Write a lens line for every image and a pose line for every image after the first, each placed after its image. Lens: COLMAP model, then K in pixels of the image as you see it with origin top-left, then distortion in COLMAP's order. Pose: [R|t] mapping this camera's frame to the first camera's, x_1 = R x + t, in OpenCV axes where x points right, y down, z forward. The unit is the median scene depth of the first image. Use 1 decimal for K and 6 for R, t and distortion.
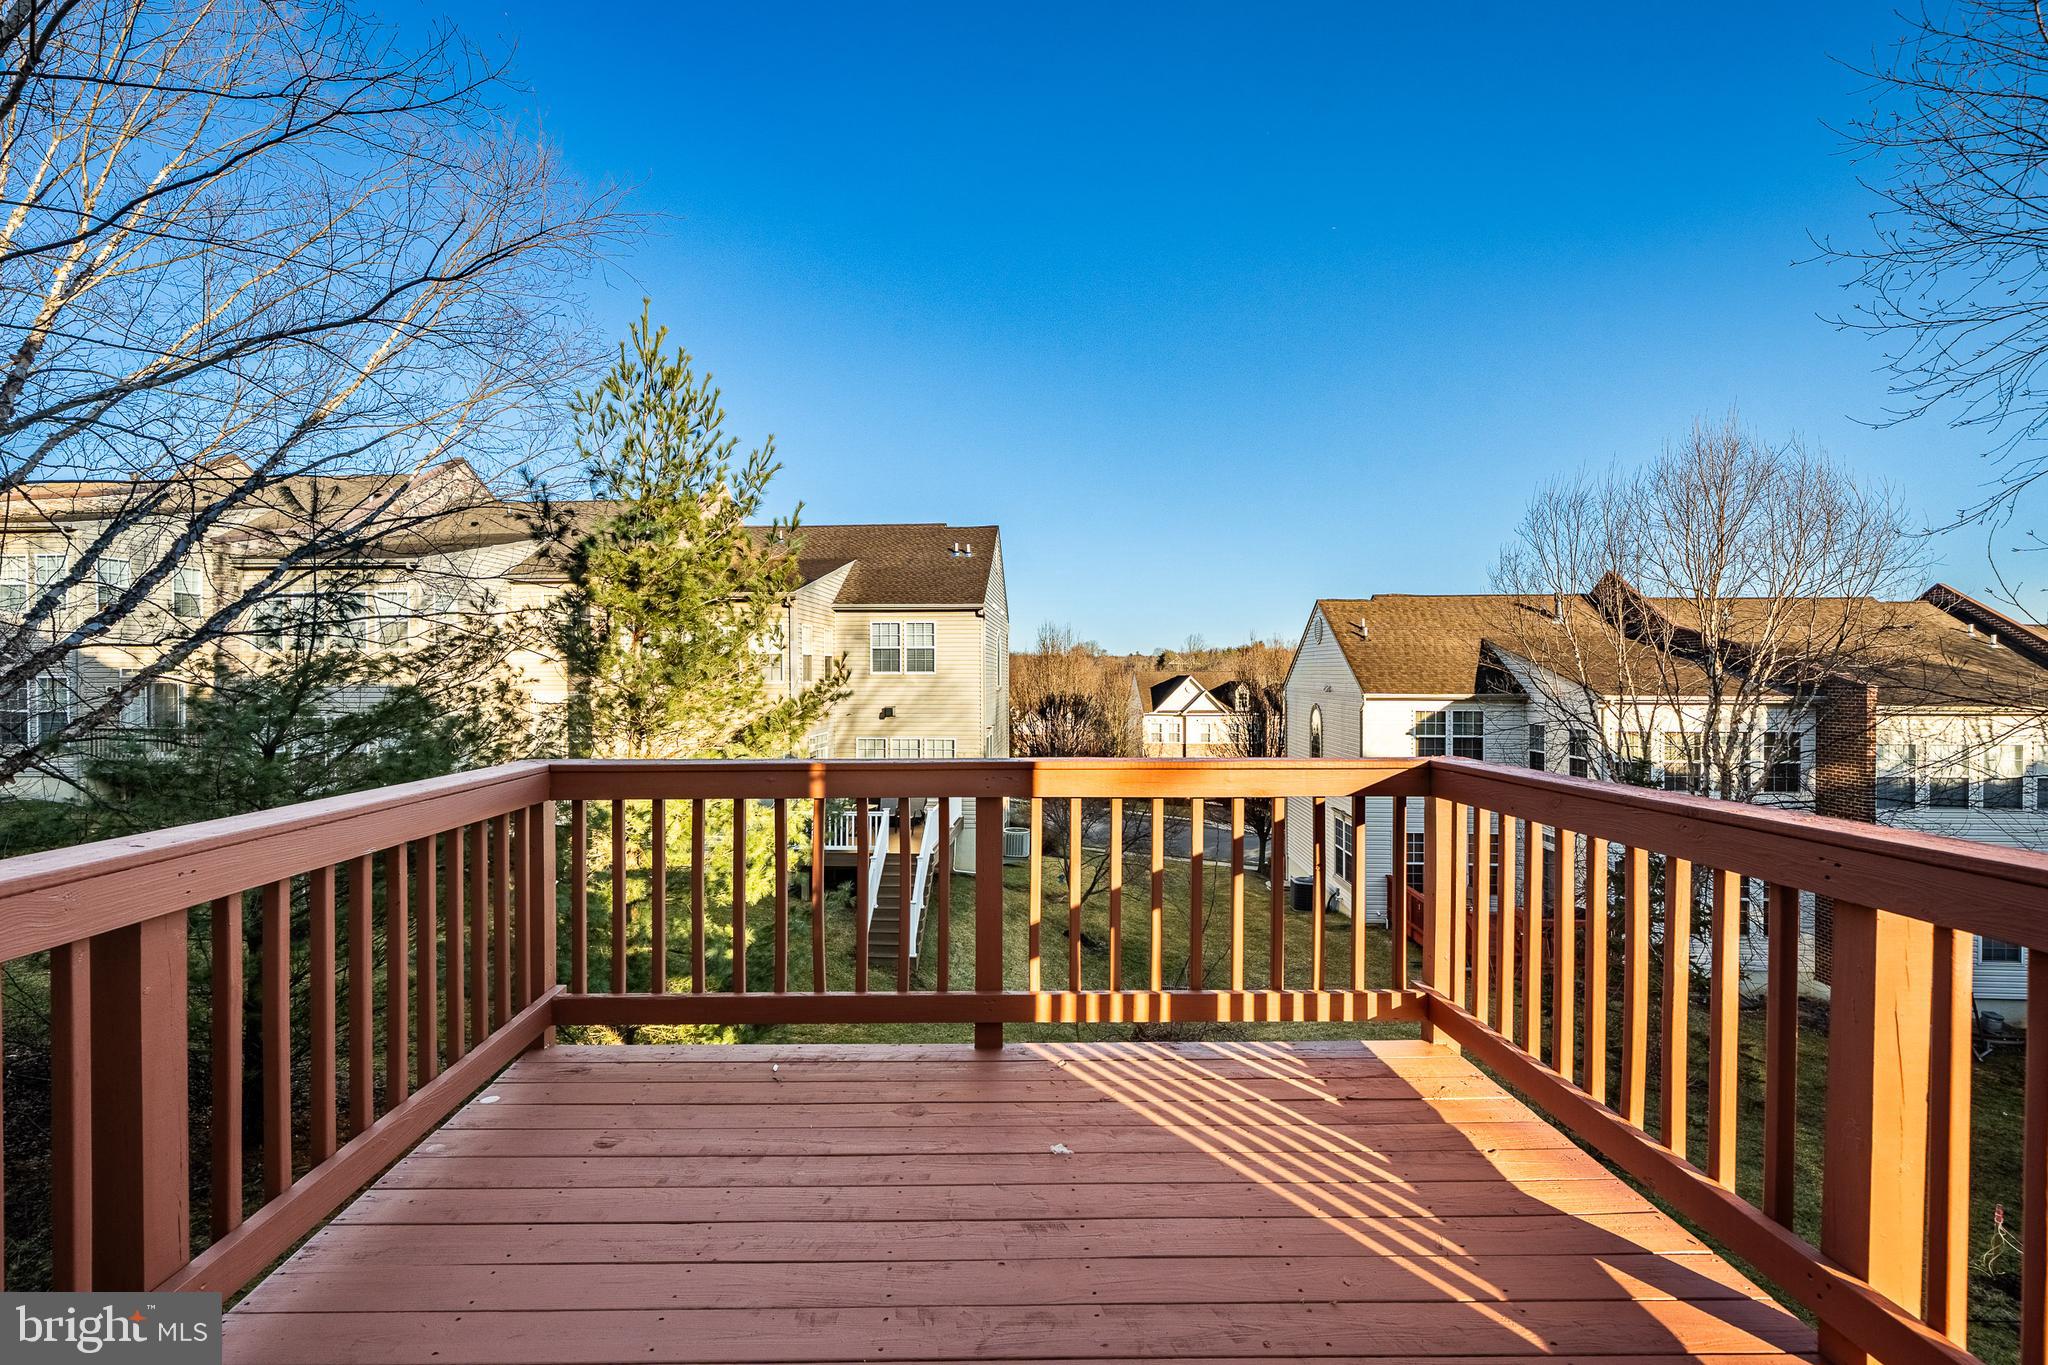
lens RADIAL K [[931.3, 0, 998.4], [0, 931.3, 678.8], [0, 0, 1]] dist [-0.002305, -0.000150]
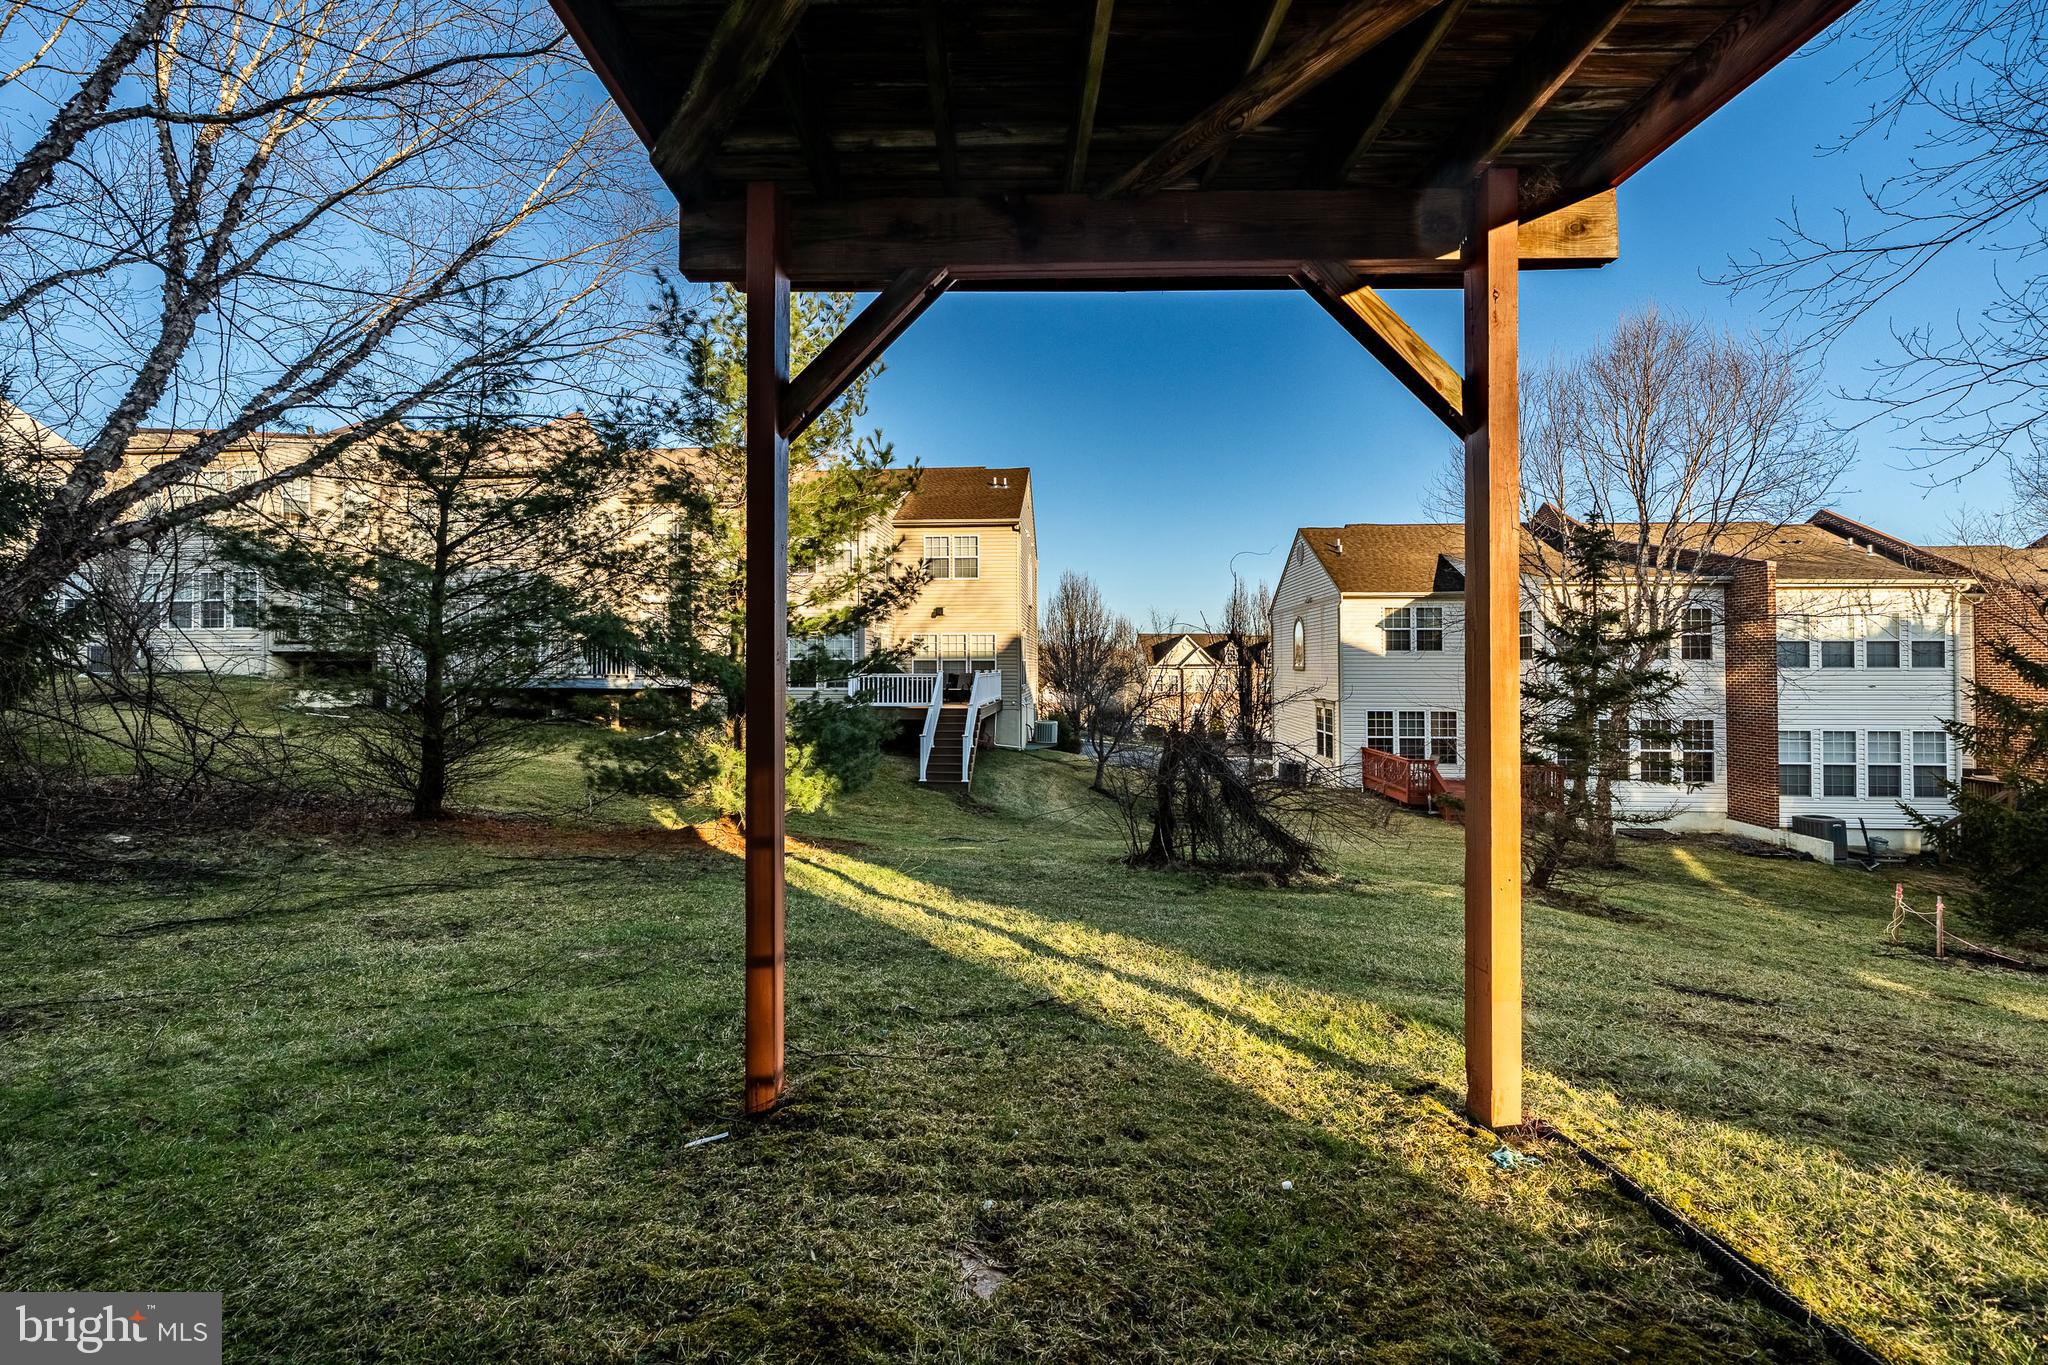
lens RADIAL K [[788.5, 0, 1014.1], [0, 788.5, 667.0], [0, 0, 1]] dist [-0.006901, -0.000446]
pose [[0.999976, -0.003624, -0.005959, -0.025540], [0.003541, 0.999897, -0.013898, 0.183546], [0.006009, 0.013877, 0.999886, -0.004673]]
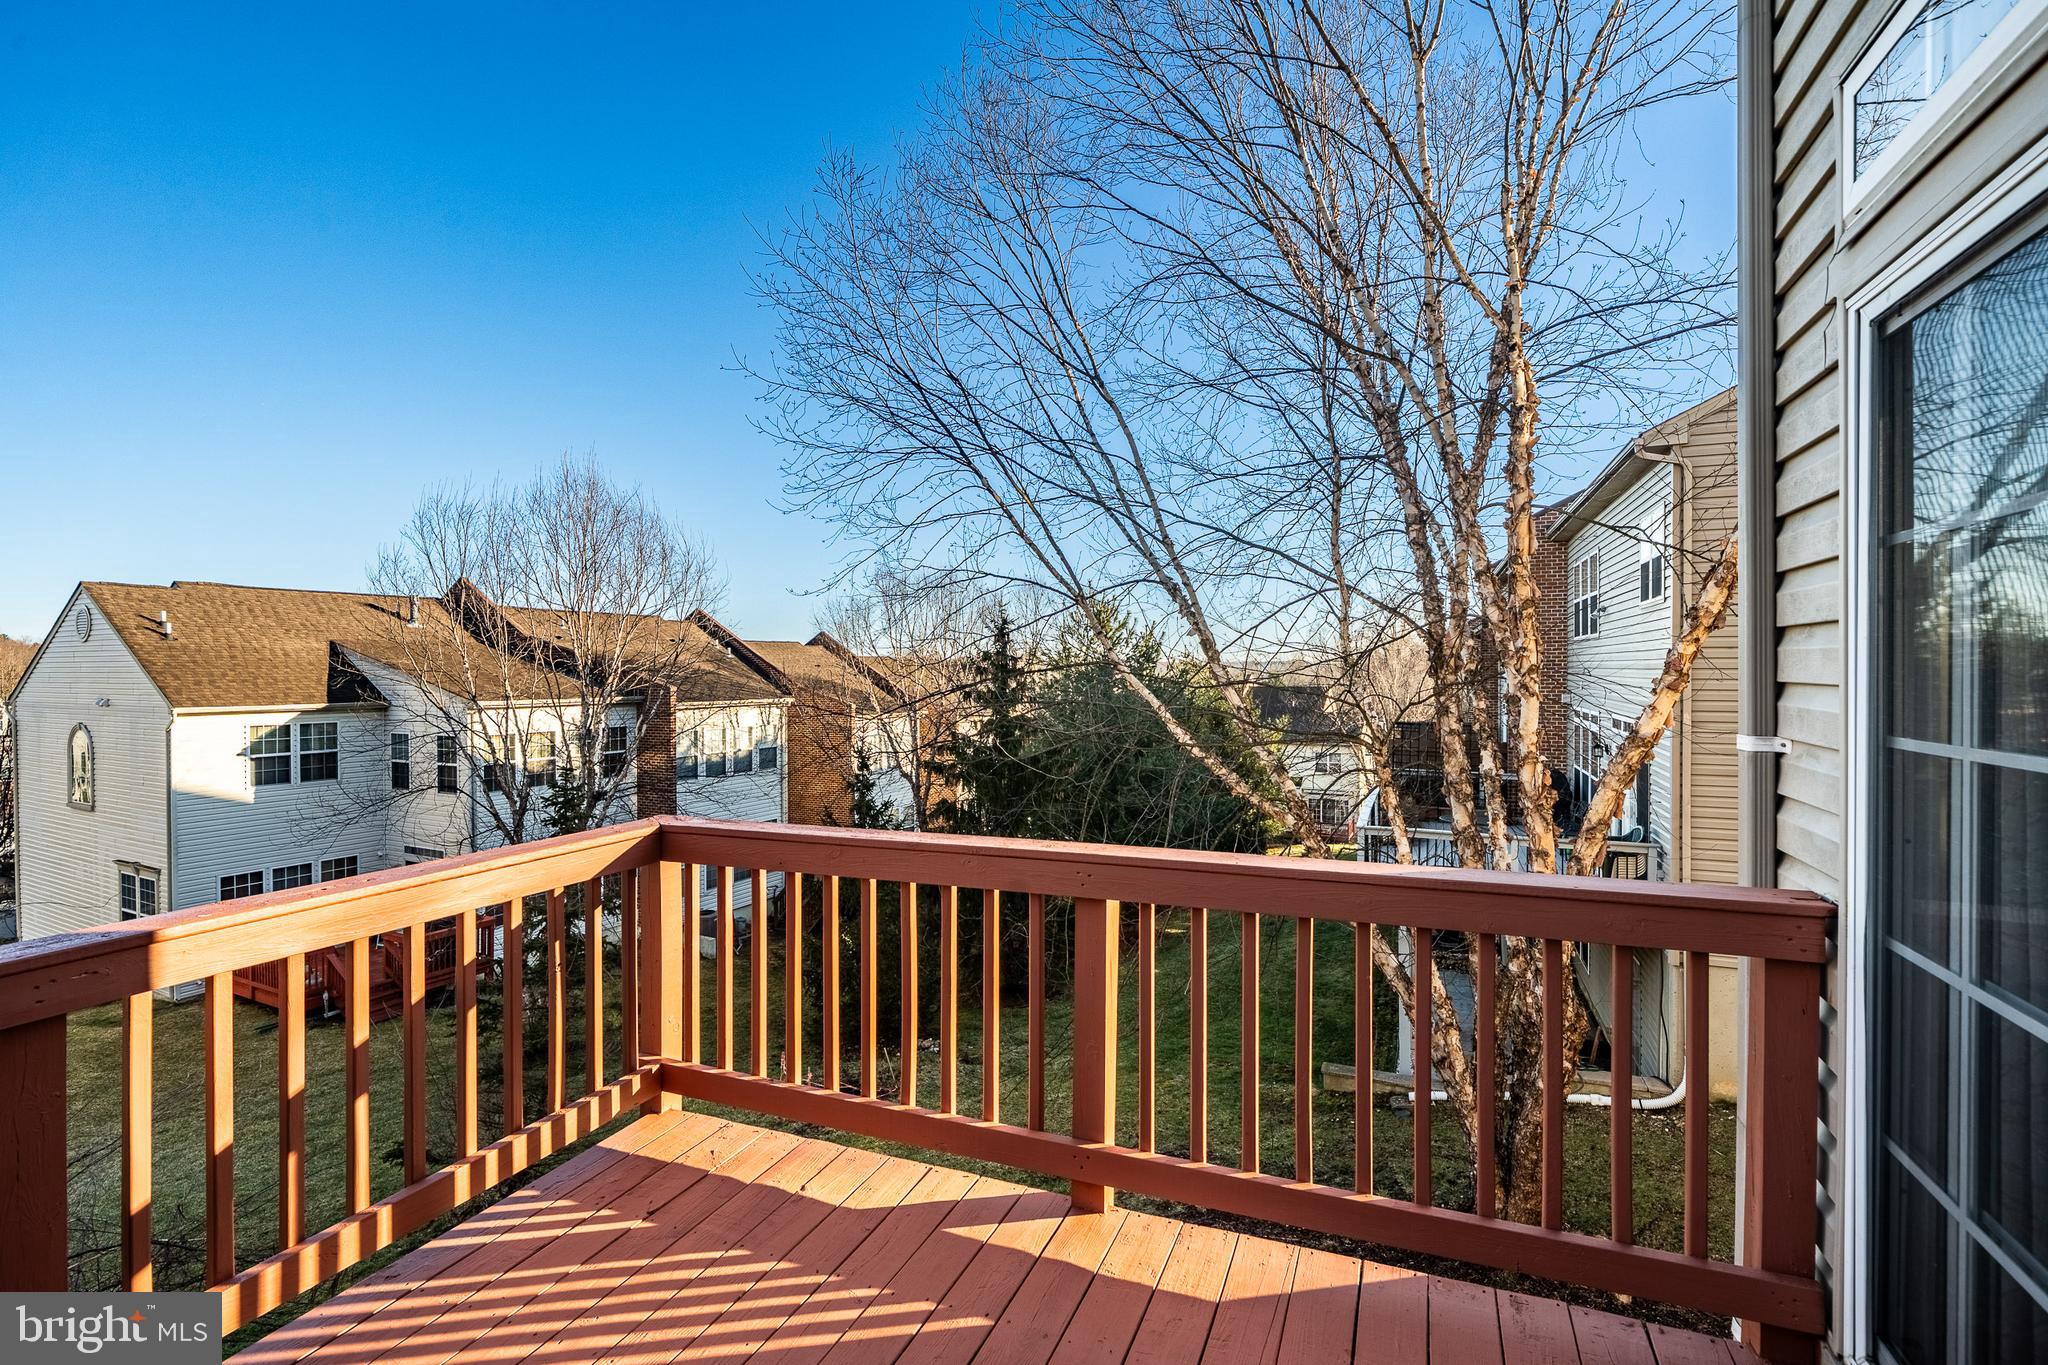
lens RADIAL K [[931.3, 0, 1023.4], [0, 931.3, 676.5], [0, 0, 1]] dist [-0.002305, -0.000150]
pose [[0.402299, -0.008674, 0.915467, -0.050590], [0.008993, 0.999944, 0.005522, -0.012732], [-0.915464, 0.006011, 0.402354, 0.048329]]
